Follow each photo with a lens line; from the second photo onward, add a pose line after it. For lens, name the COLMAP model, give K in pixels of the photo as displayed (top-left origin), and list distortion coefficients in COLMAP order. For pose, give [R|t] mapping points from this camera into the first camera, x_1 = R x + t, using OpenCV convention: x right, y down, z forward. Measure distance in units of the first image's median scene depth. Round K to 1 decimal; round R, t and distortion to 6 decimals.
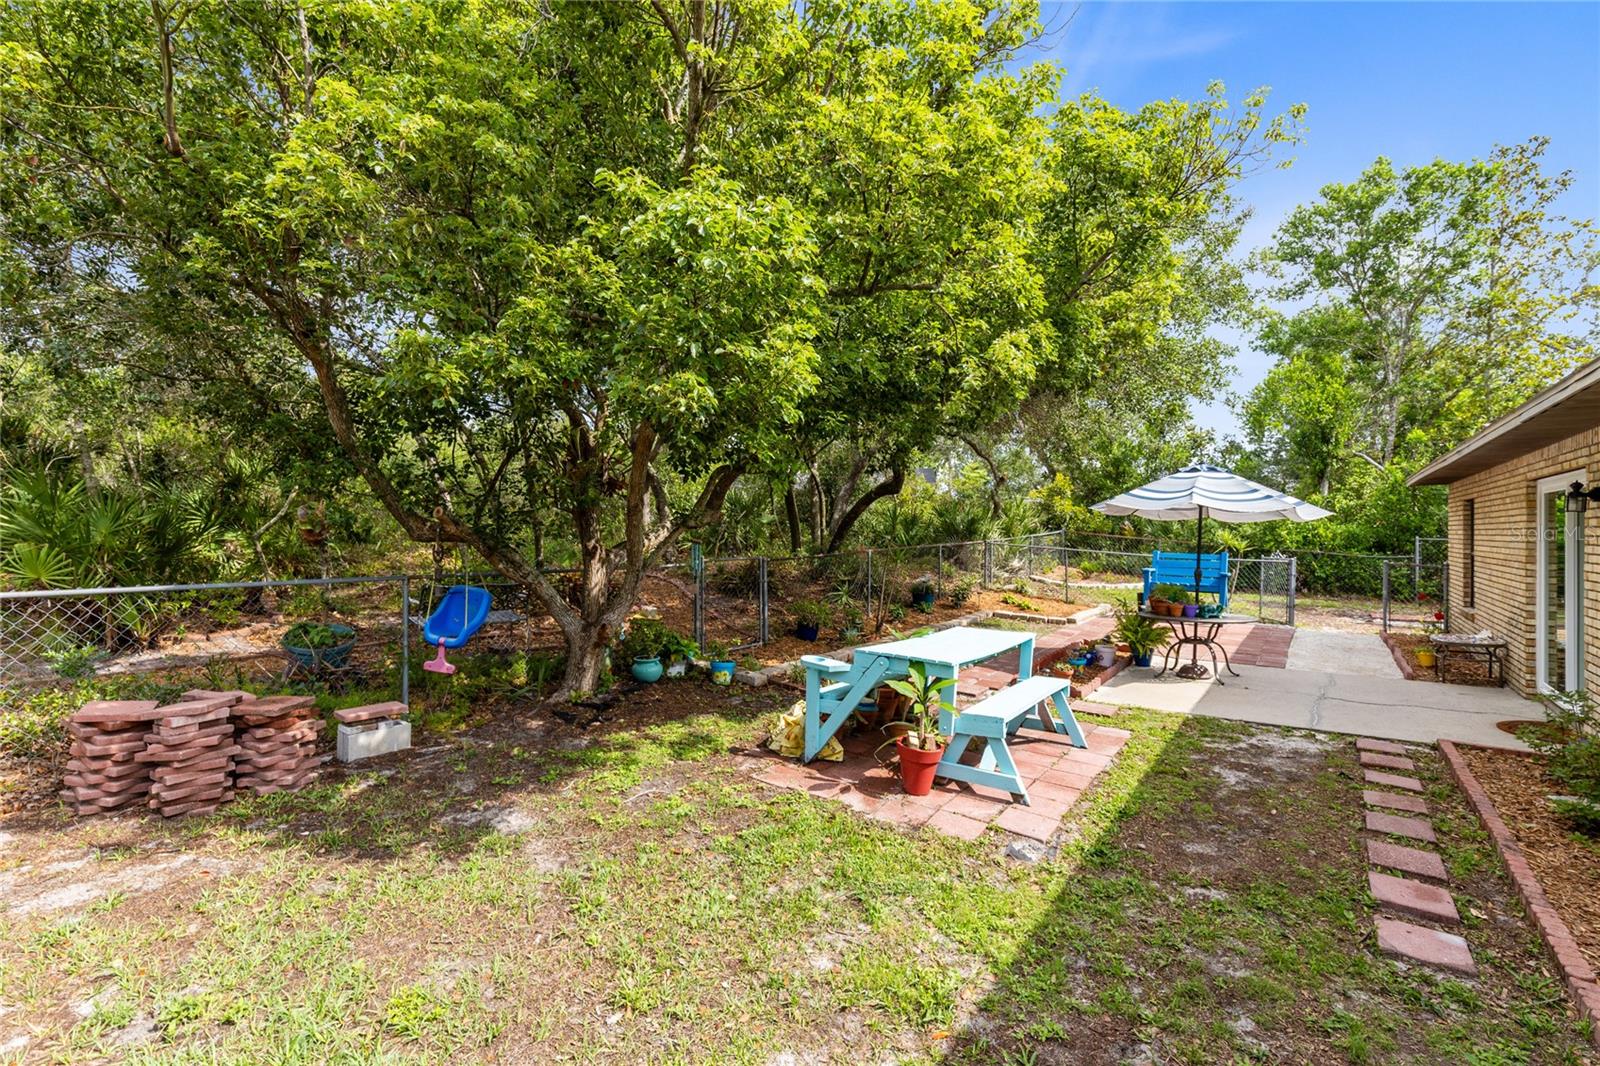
lens RADIAL K [[714.5, 0, 800.8], [0, 714.5, 525.8], [0, 0, 1]] dist [0.005450, -0.000140]
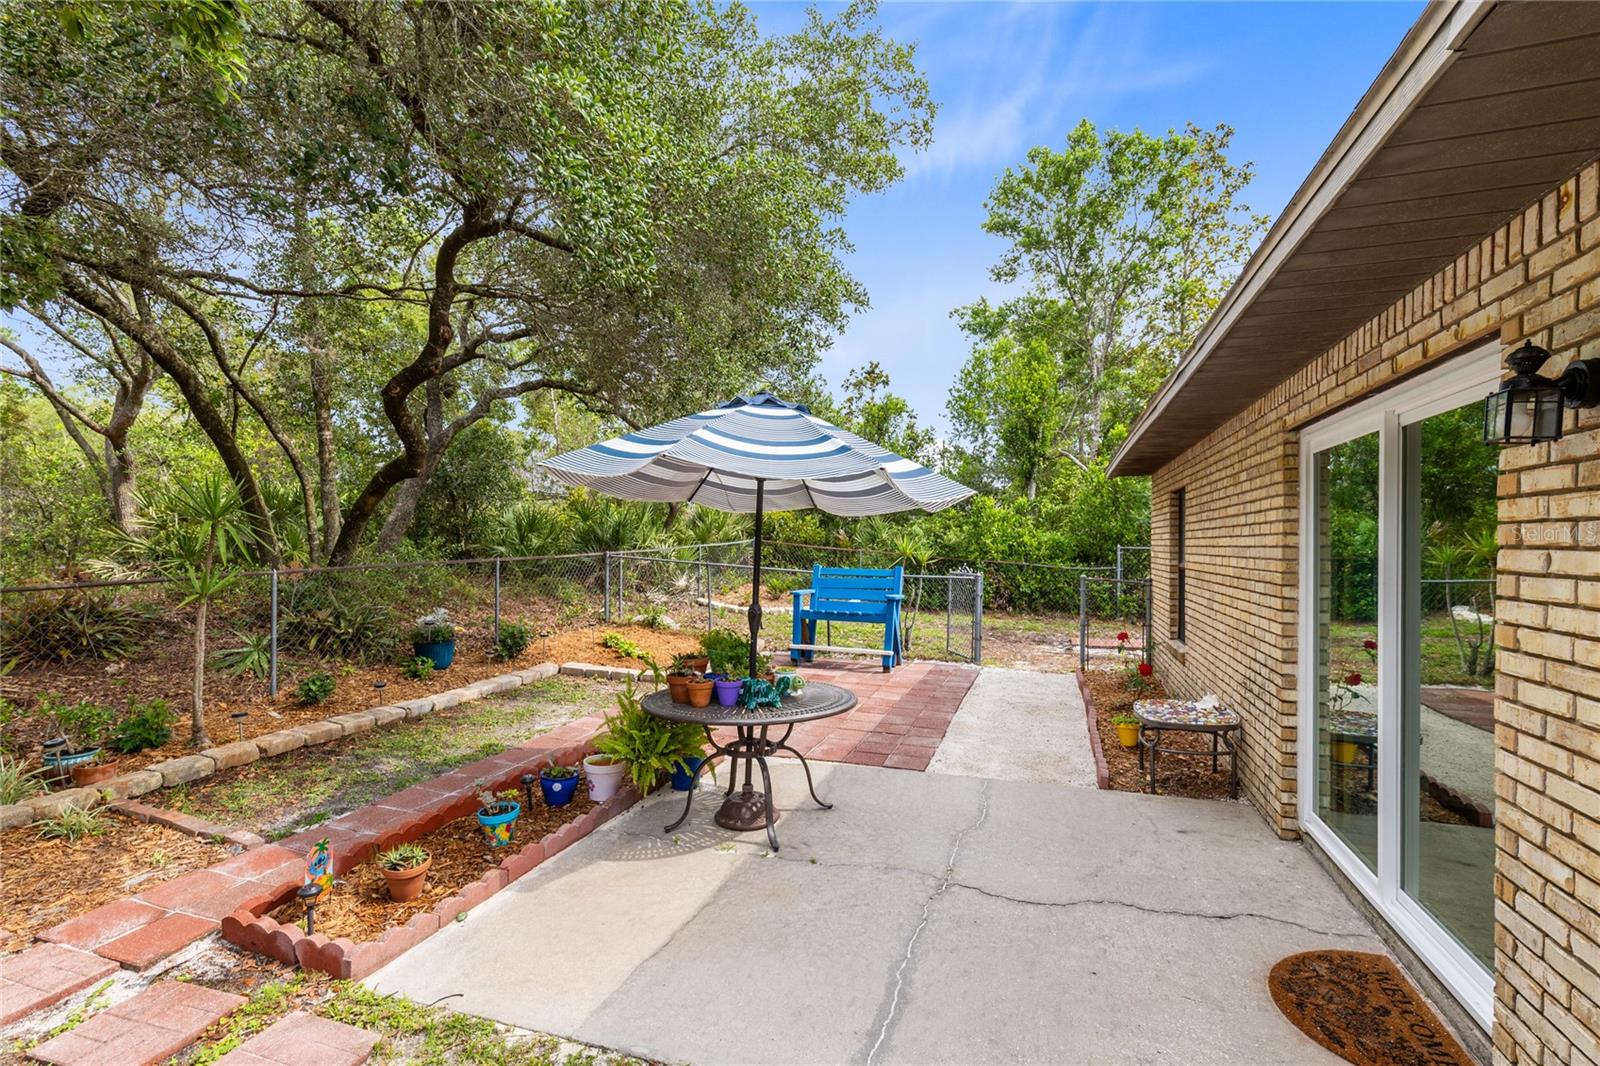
lens RADIAL K [[714.5, 0, 798.7], [0, 714.5, 543.0], [0, 0, 1]] dist [0.005450, -0.000140]
pose [[0.959048, -0.002085, 0.283235, 0.259395], [0.000692, 0.999987, 0.005017, 0.008709], [-0.283242, -0.004616, 0.959037, 0.298732]]
